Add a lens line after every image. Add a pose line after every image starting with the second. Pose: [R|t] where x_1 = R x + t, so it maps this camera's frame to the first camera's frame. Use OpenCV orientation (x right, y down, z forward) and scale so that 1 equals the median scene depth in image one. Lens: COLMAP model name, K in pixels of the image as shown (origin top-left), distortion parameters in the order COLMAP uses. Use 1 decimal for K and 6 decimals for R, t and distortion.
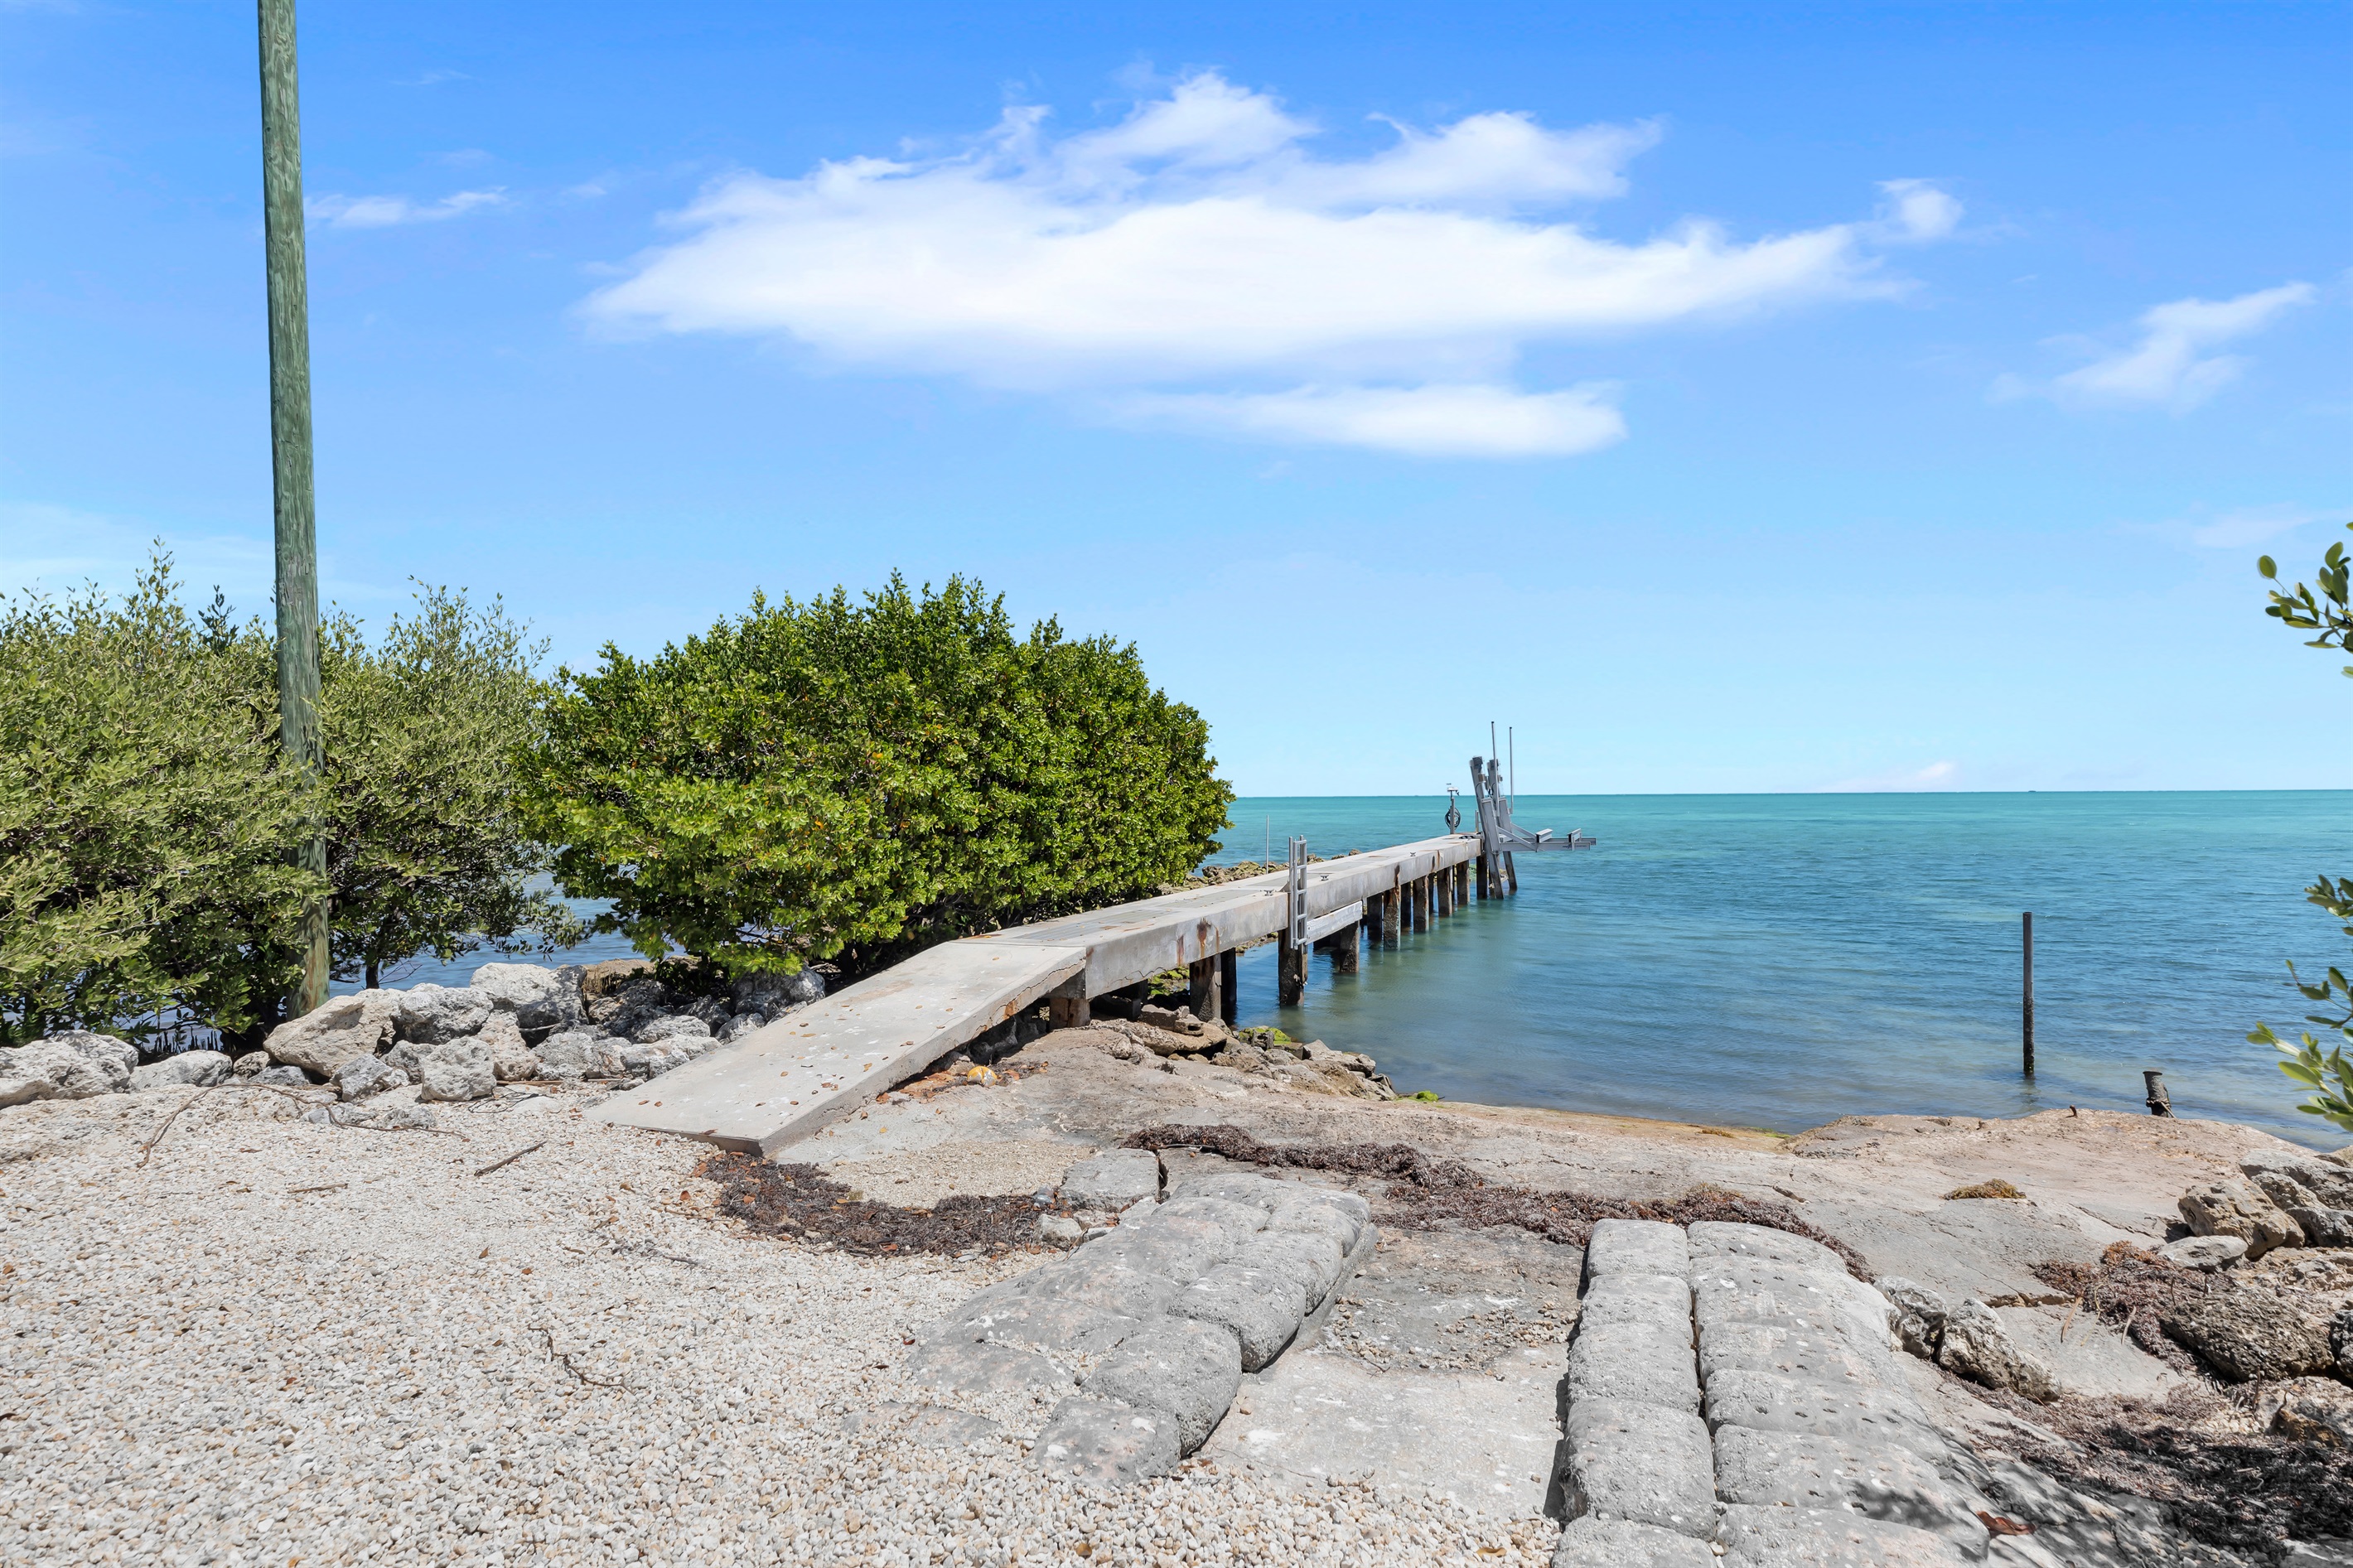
lens RADIAL K [[1312.3, 0, 1176.5], [0, 1312.3, 784.0], [0, 0, 1]] dist [0.000133, -0.000022]
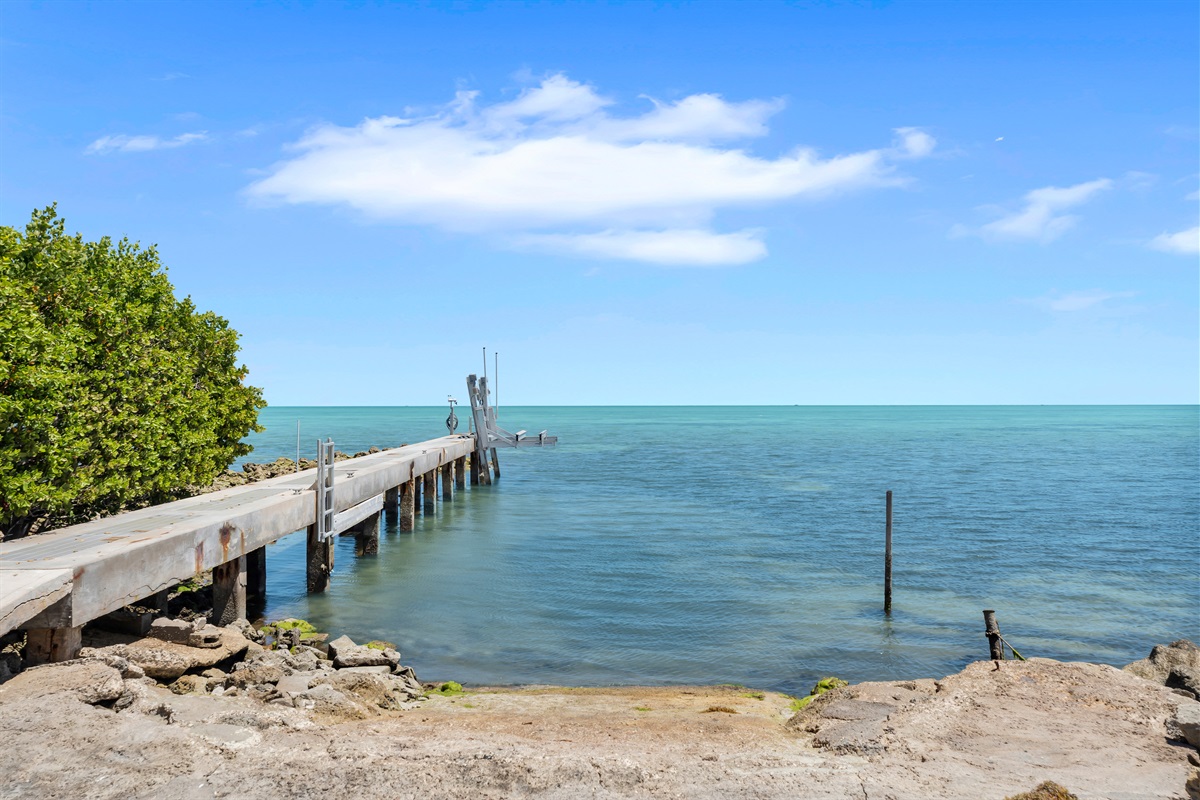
lens RADIAL K [[916.0, 0, 600.0], [0, 916.0, 400.0], [0, 0, 1]] dist [0.009907, 0.001675]
pose [[0.928325, 0.006618, 0.371711, 0.022785], [-0.006991, 0.999976, -0.000343, 0.006880], [-0.371704, -0.002281, 0.928348, 0.229645]]
